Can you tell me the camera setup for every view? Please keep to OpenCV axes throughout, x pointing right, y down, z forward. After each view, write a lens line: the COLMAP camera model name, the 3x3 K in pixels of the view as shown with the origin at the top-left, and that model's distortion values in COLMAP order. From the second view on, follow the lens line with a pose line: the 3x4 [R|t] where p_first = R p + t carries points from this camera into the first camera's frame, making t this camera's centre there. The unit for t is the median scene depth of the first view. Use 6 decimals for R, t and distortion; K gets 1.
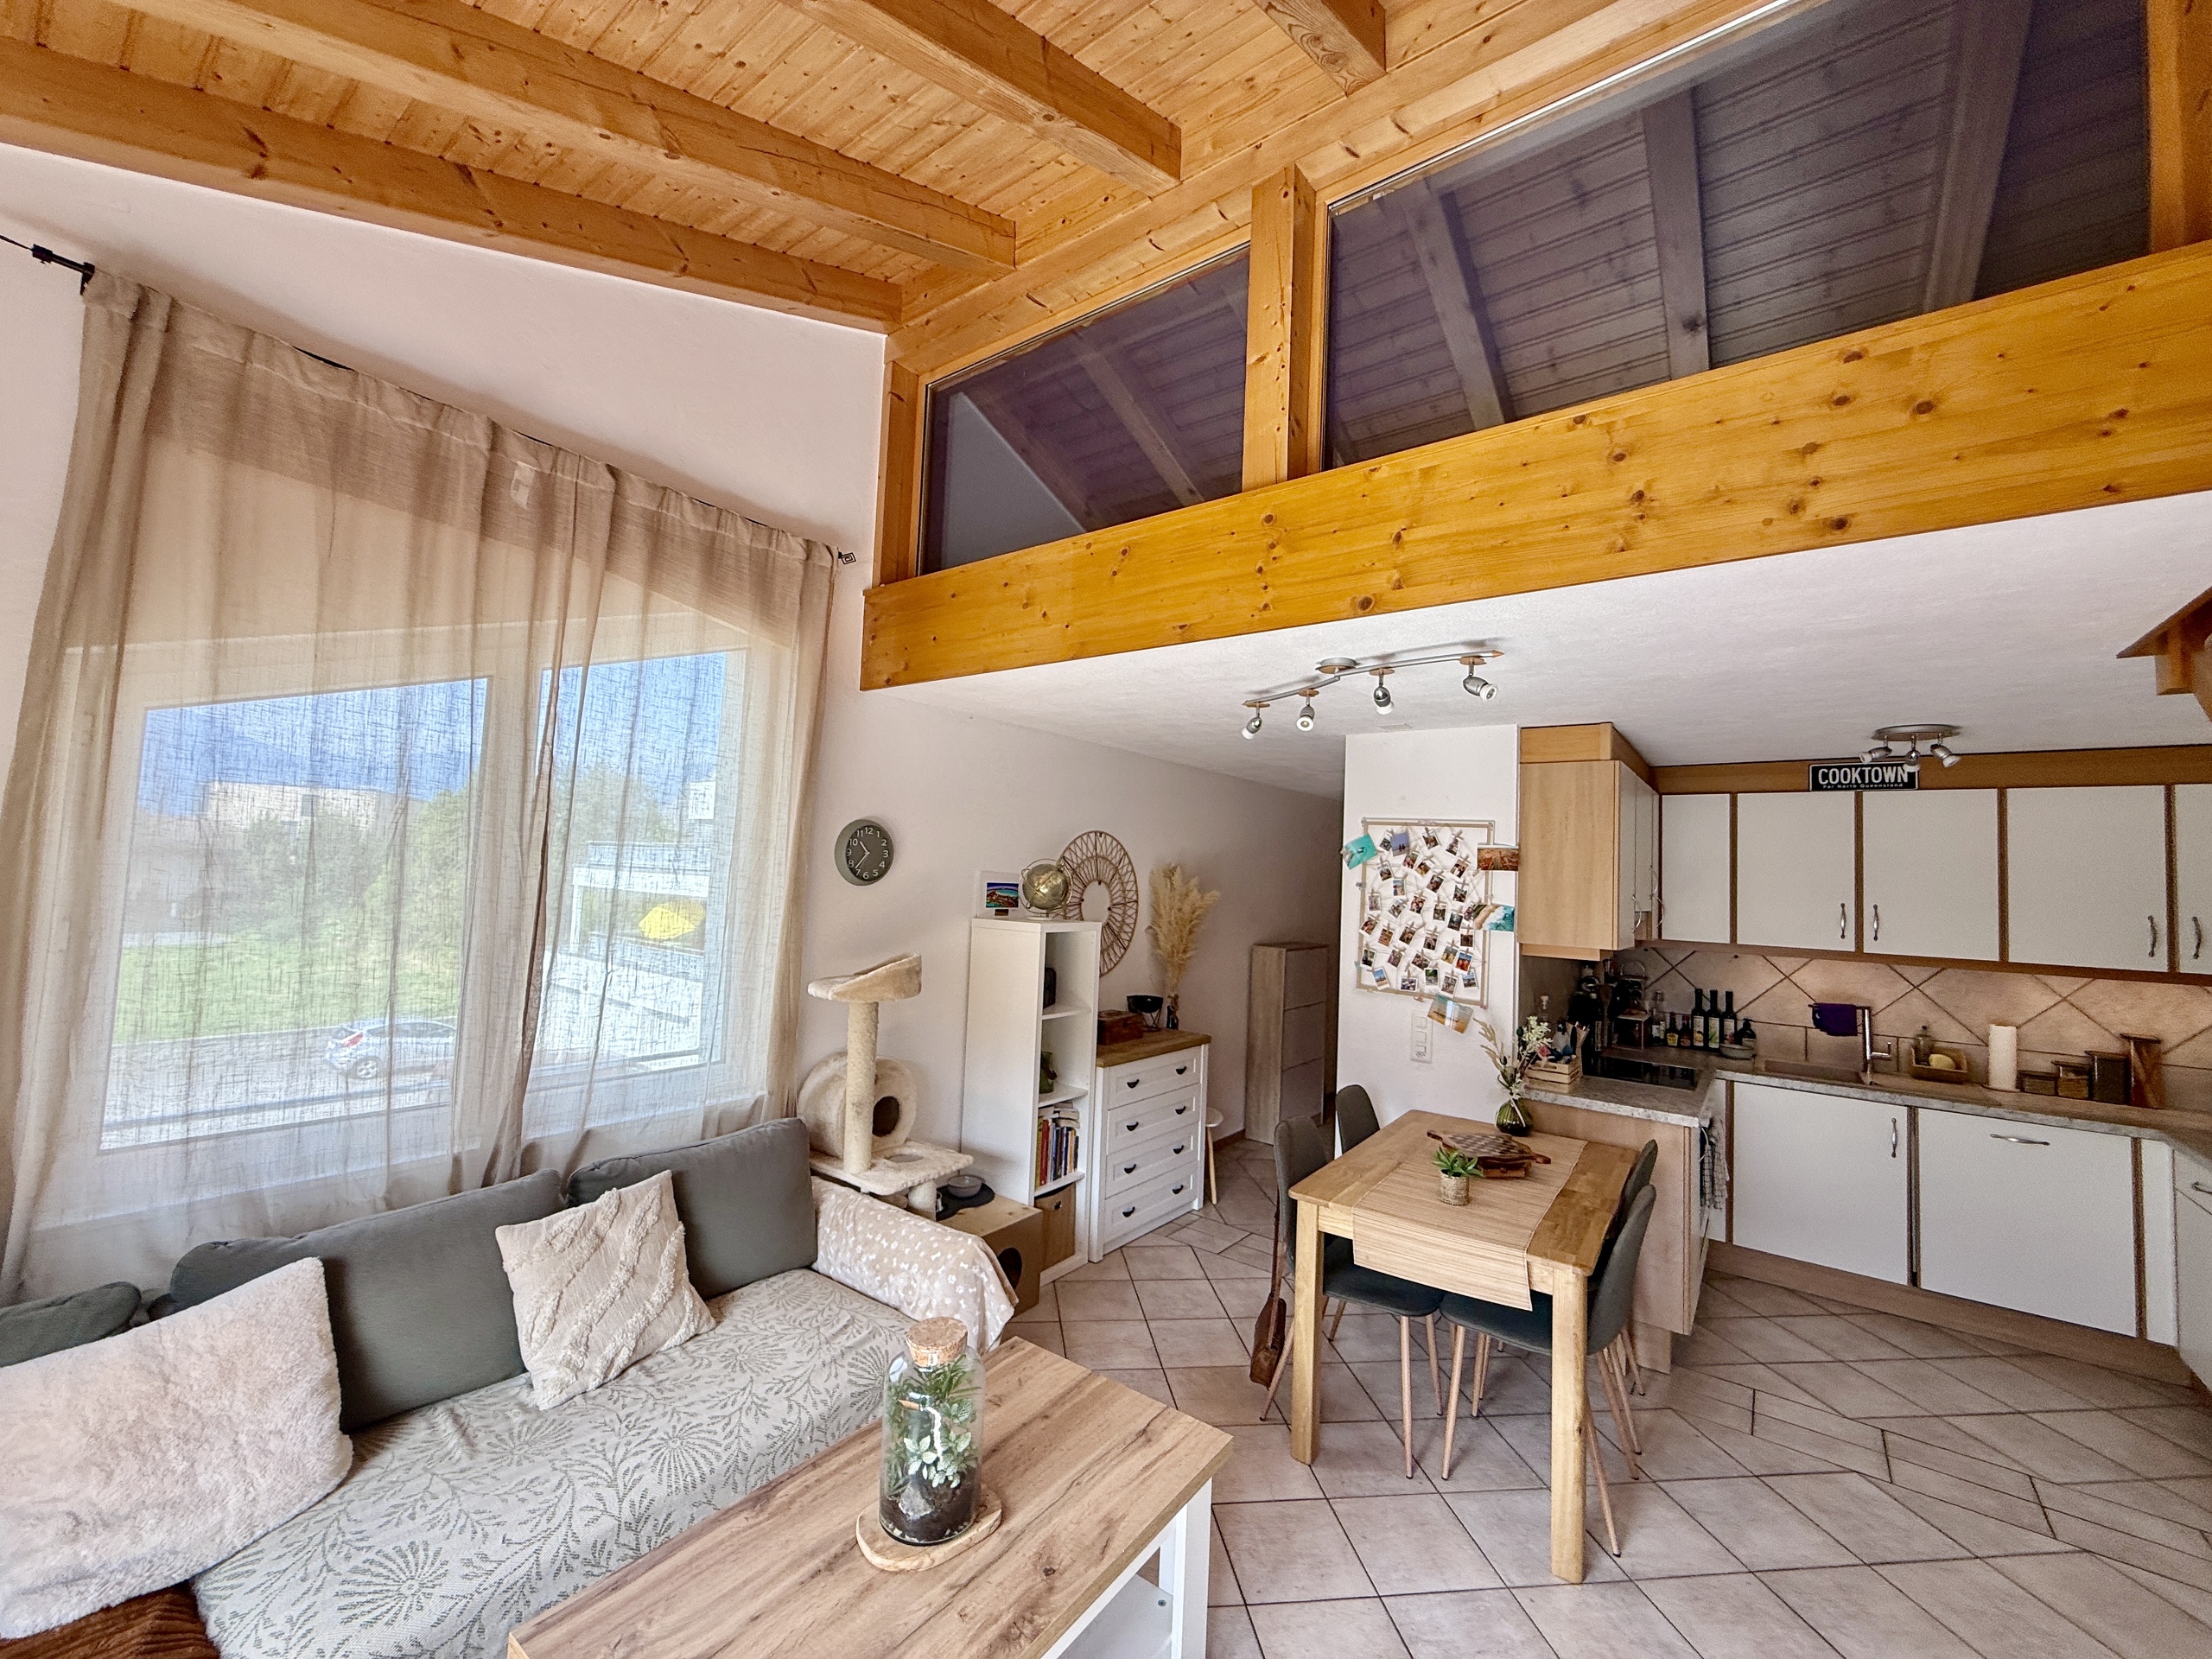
lens RADIAL K [[881.7, 0, 1092.0], [0, 881.7, 827.0], [0, 0, 1]] dist [0.000345, -0.000228]
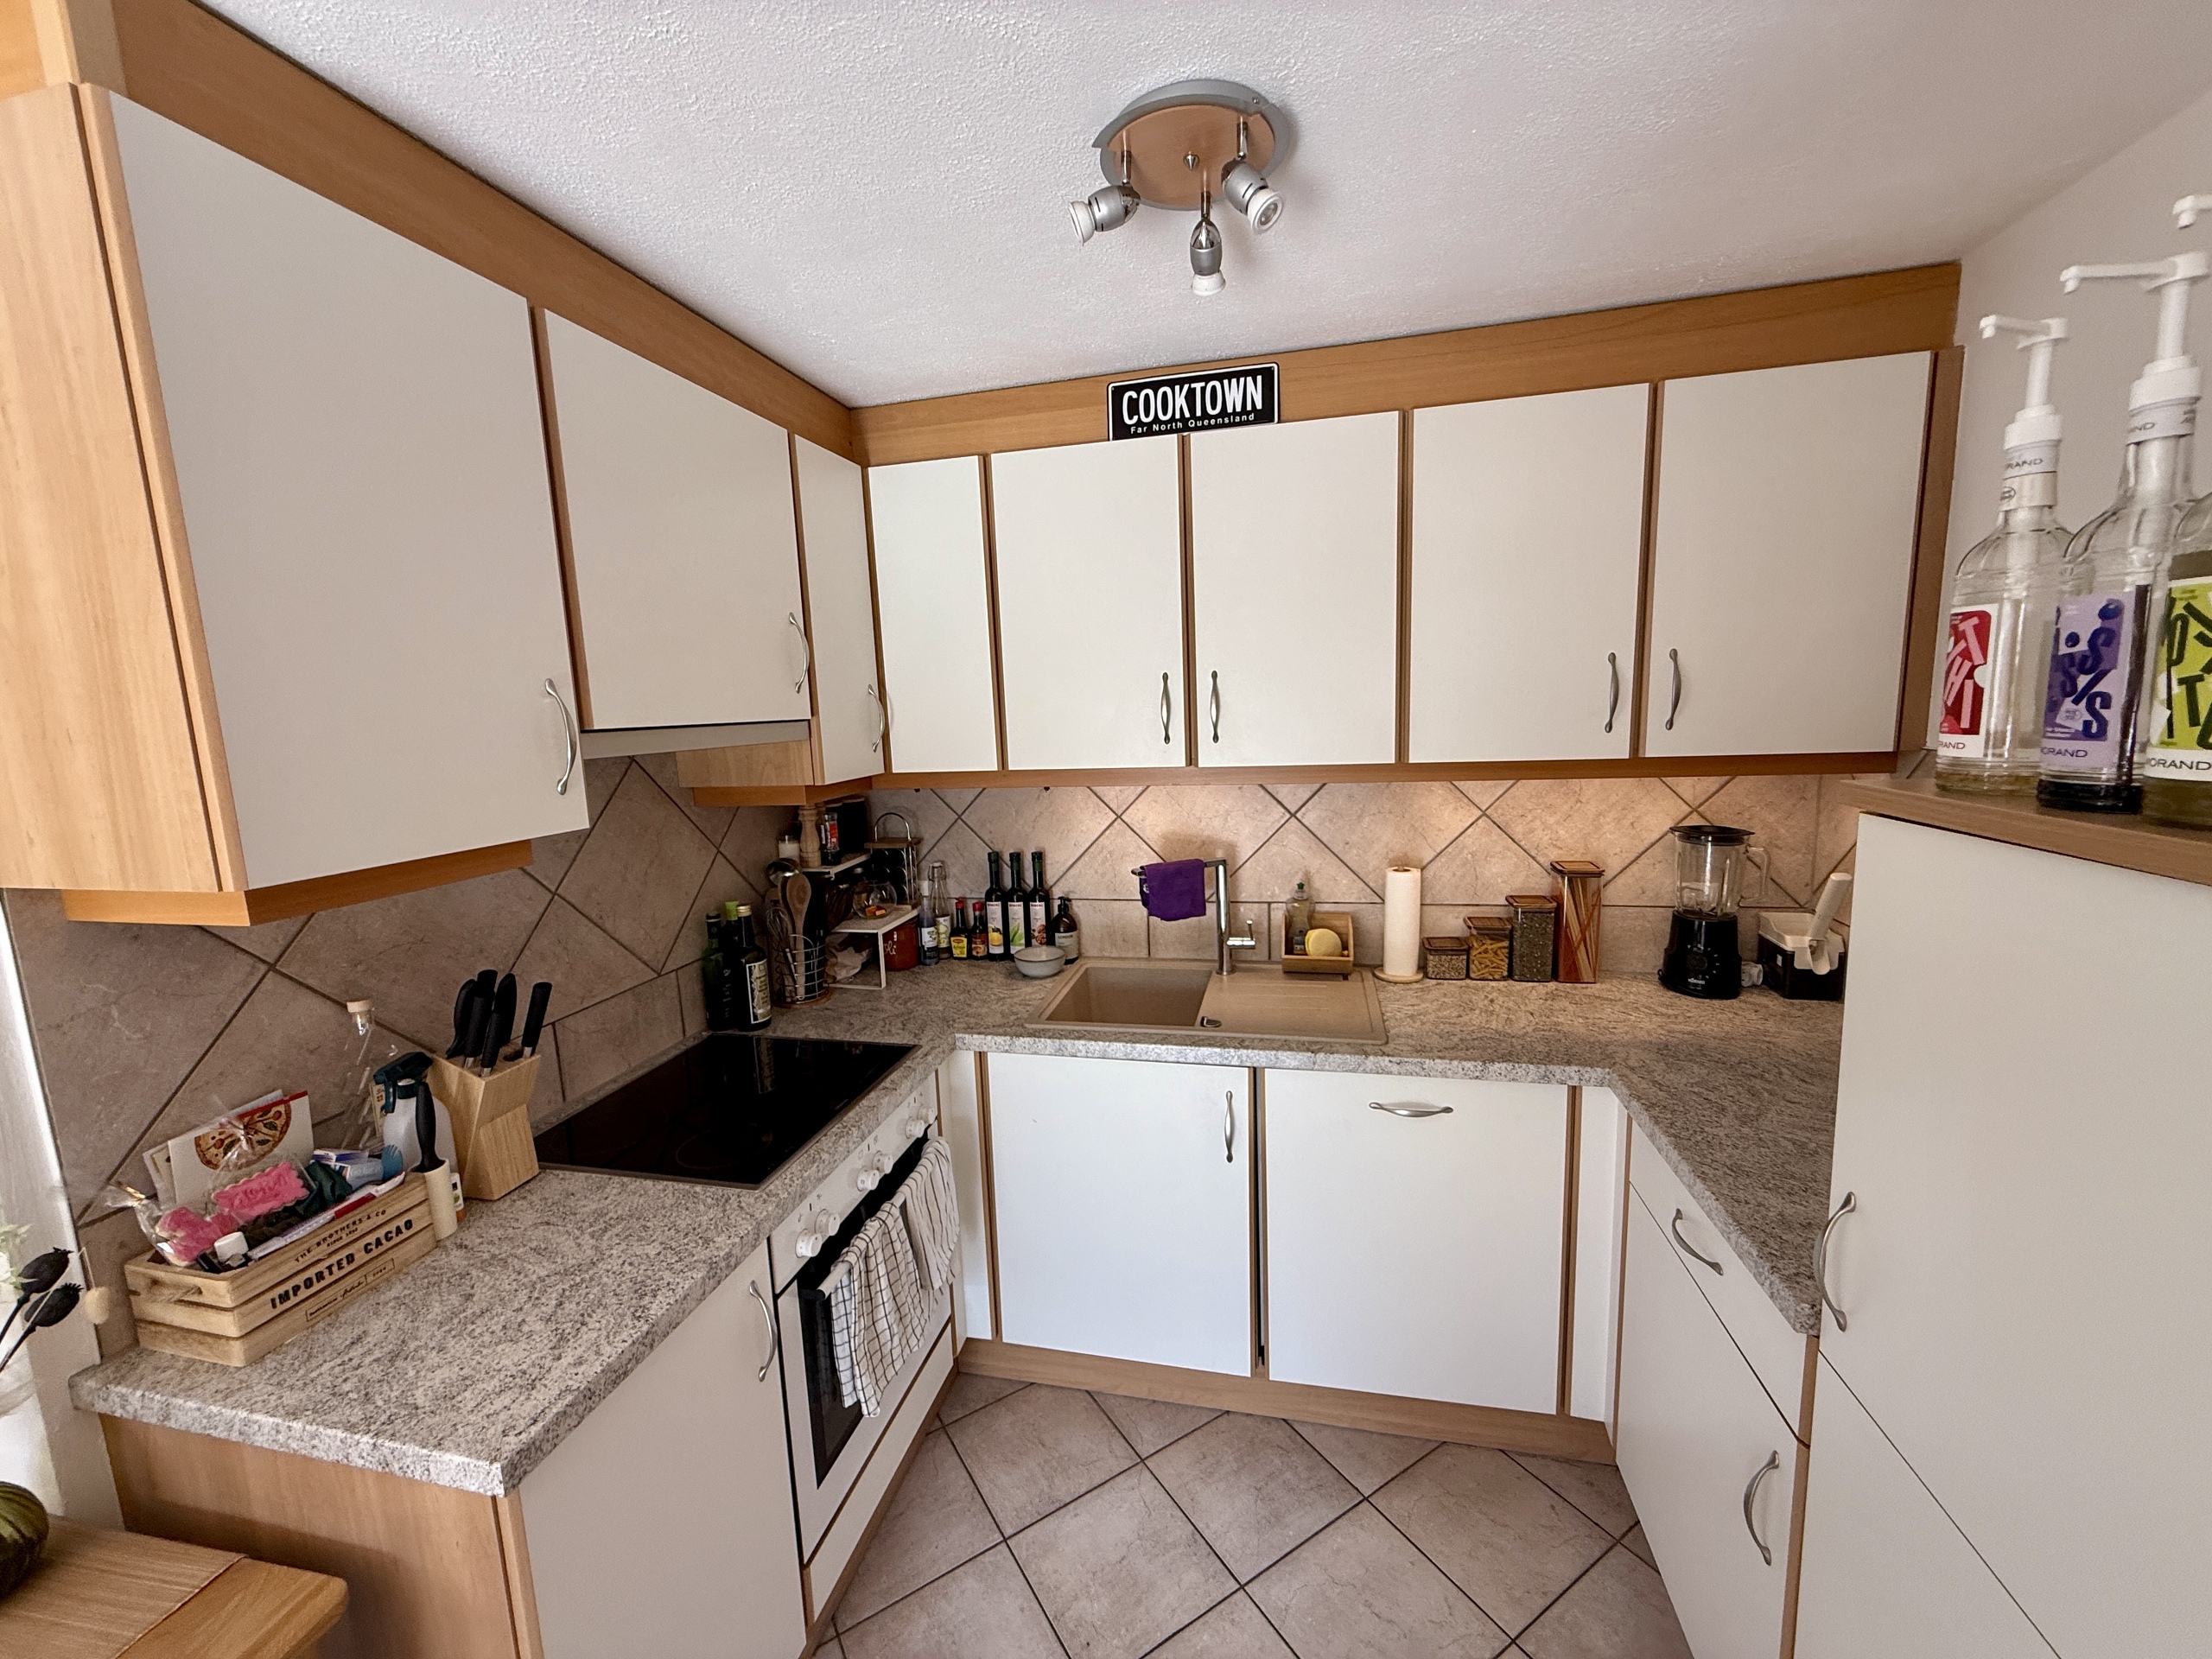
lens RADIAL K [[881.7, 0, 1103.2], [0, 881.7, 824.9], [0, 0, 1]] dist [0.000345, -0.000228]
pose [[0.907301, -0.131279, 0.399463, 0.609742], [0.051149, 0.977416, 0.205041, 0.066744], [-0.417359, -0.165601, 0.893526, 0.554841]]
